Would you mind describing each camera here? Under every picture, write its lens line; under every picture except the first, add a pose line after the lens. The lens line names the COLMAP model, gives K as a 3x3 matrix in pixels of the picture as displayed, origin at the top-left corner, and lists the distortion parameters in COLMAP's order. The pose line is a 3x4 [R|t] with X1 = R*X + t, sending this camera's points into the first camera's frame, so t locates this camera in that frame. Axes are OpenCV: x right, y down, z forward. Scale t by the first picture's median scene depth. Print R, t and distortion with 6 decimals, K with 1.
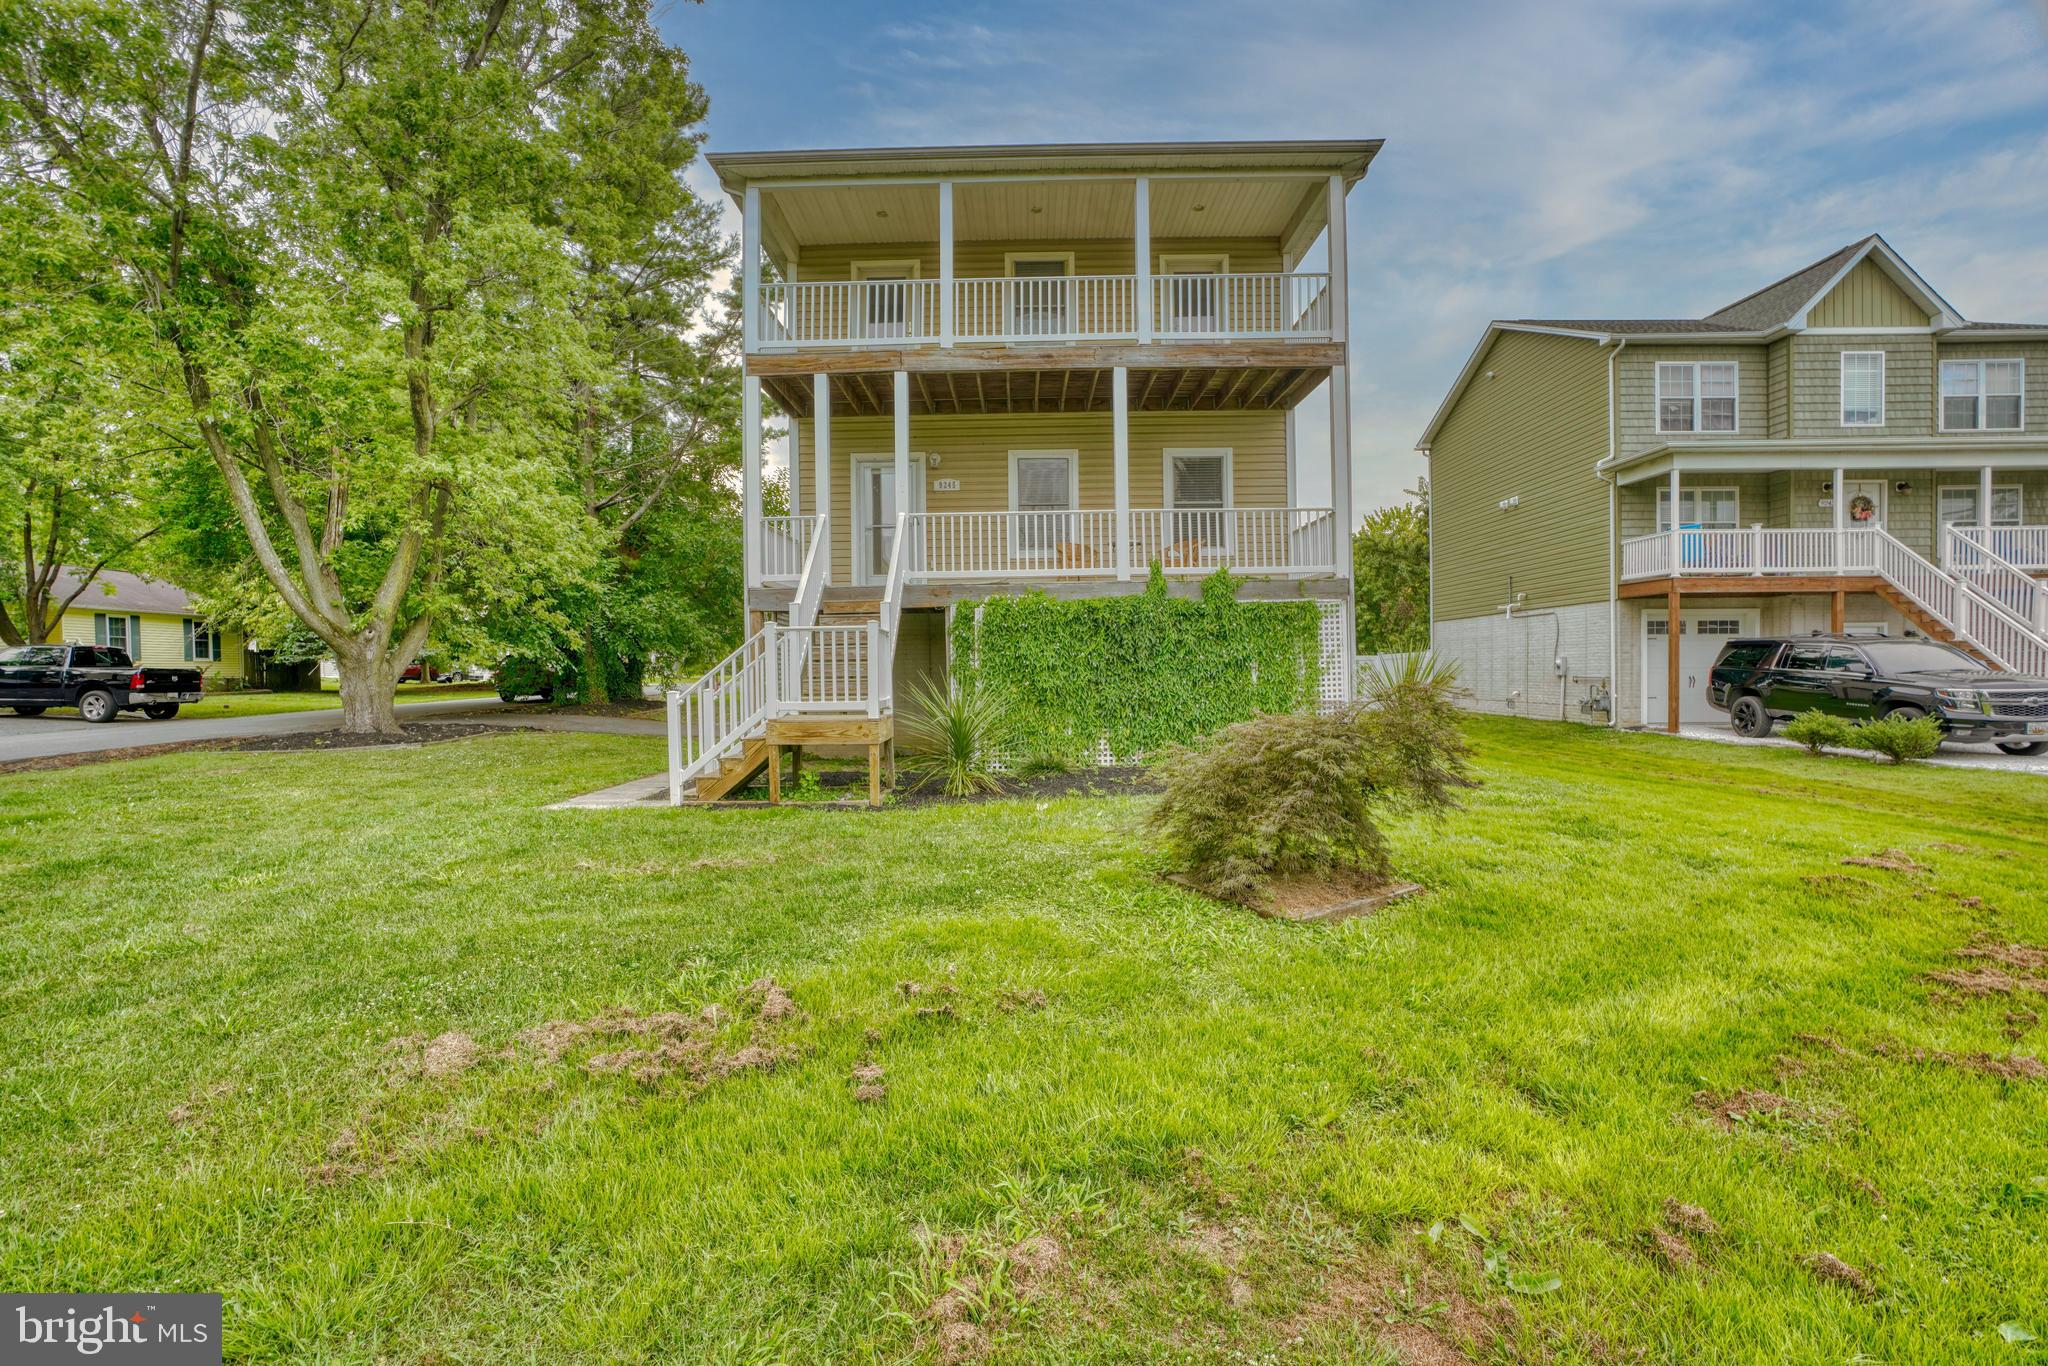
lens RADIAL K [[985.4, 0, 1024.0], [0, 985.4, 683.0], [0, 0, 1]] dist [-0.071684, 0.038087]
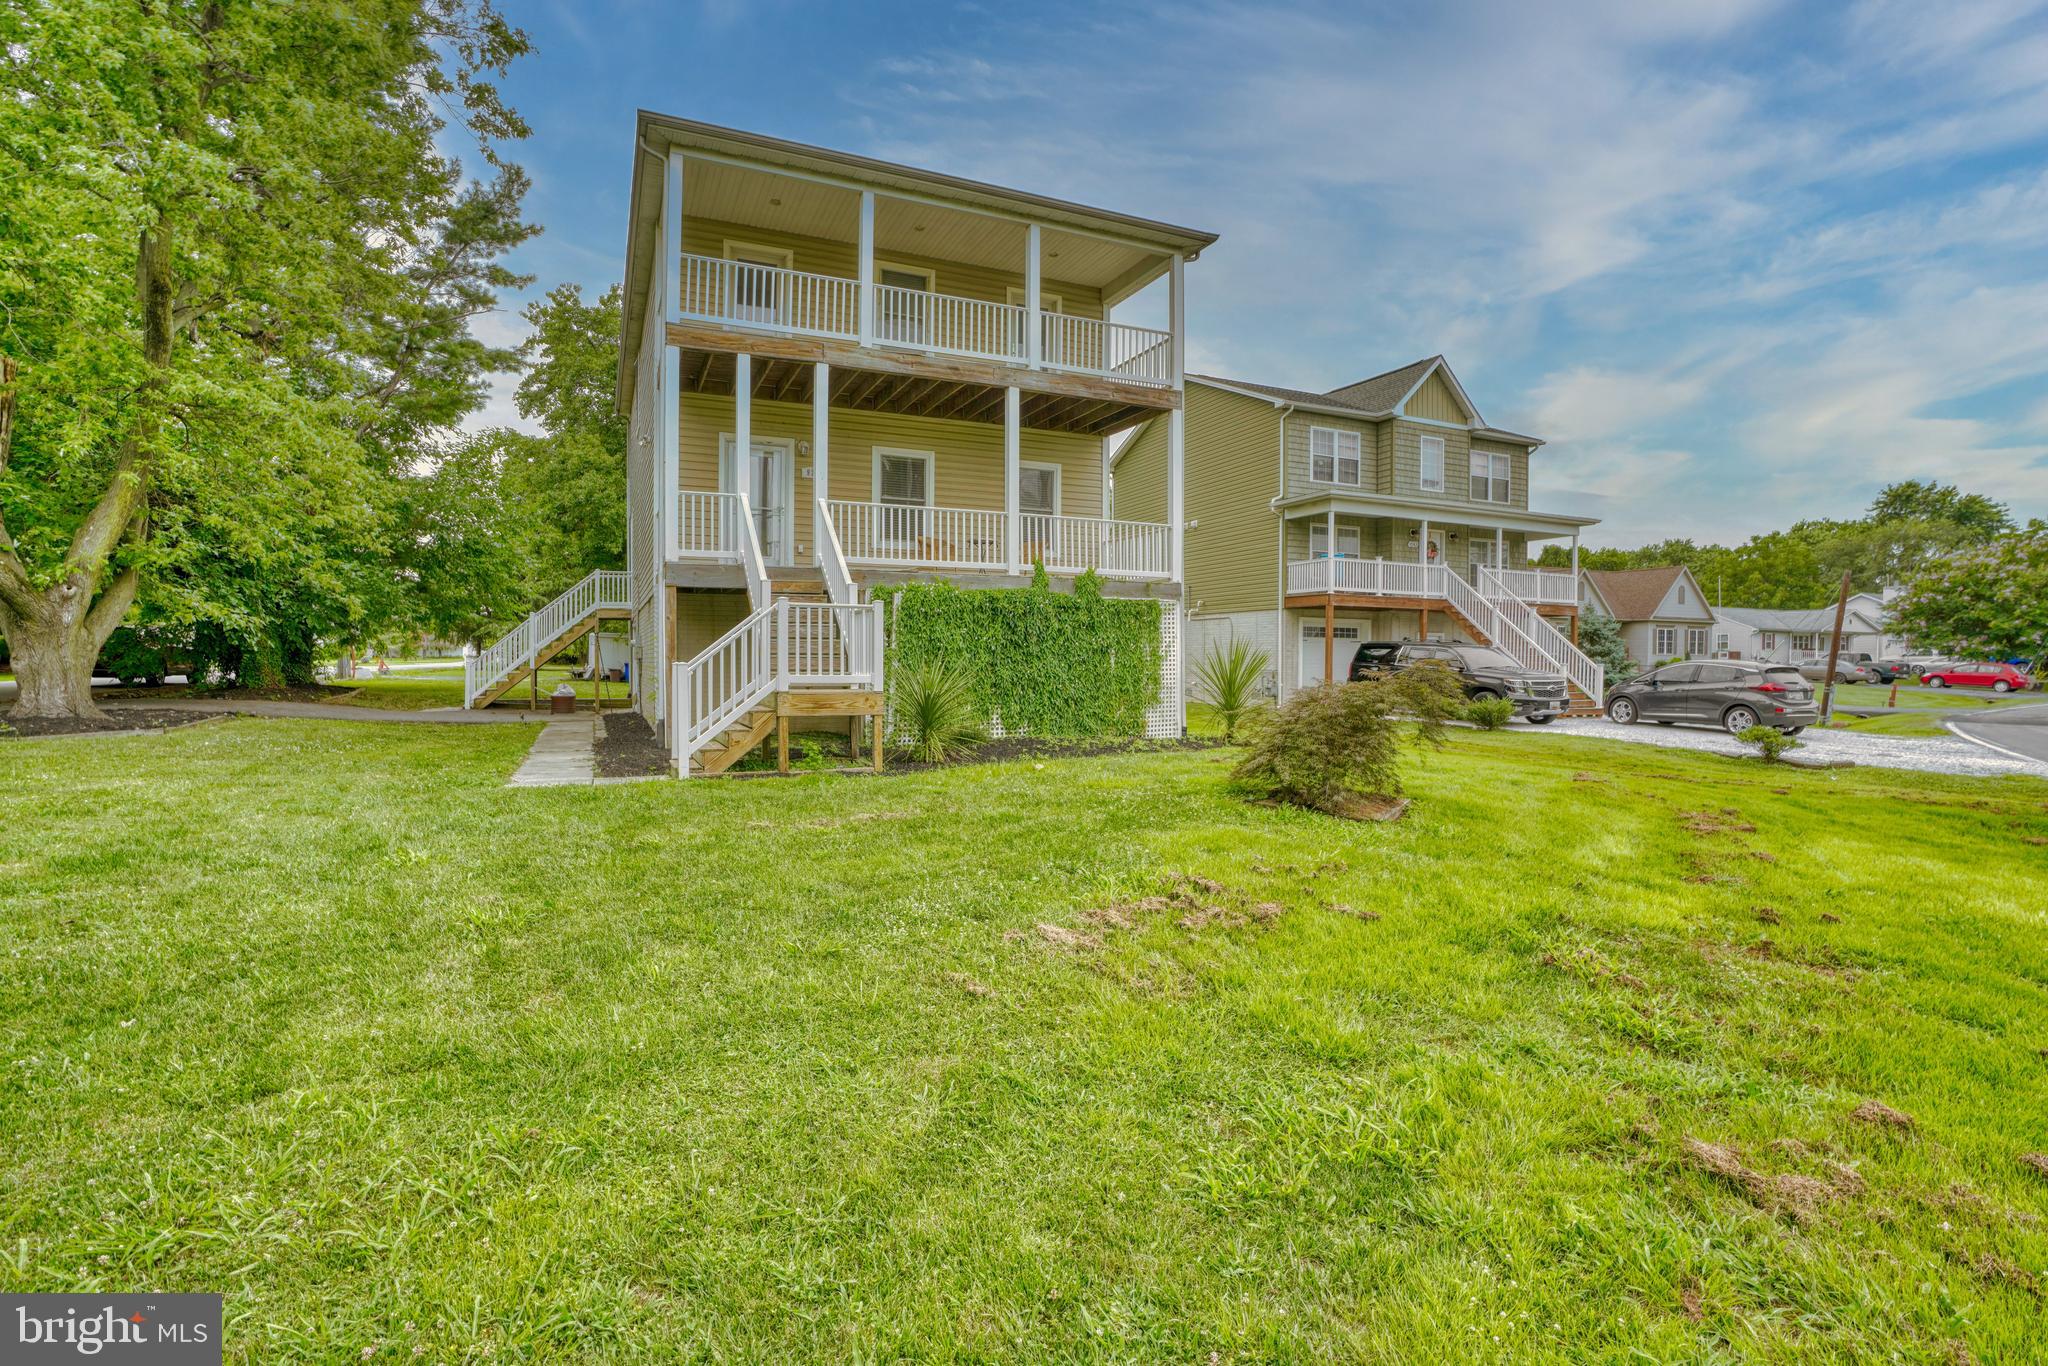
lens RADIAL K [[985.4, 0, 1024.0], [0, 985.4, 683.0], [0, 0, 1]] dist [-0.071684, 0.038087]
pose [[0.904180, 0.008199, 0.427073, -0.320764], [-0.009916, 0.999949, 0.001796, 0.015863], [-0.427037, -0.005859, 0.904215, -0.030303]]
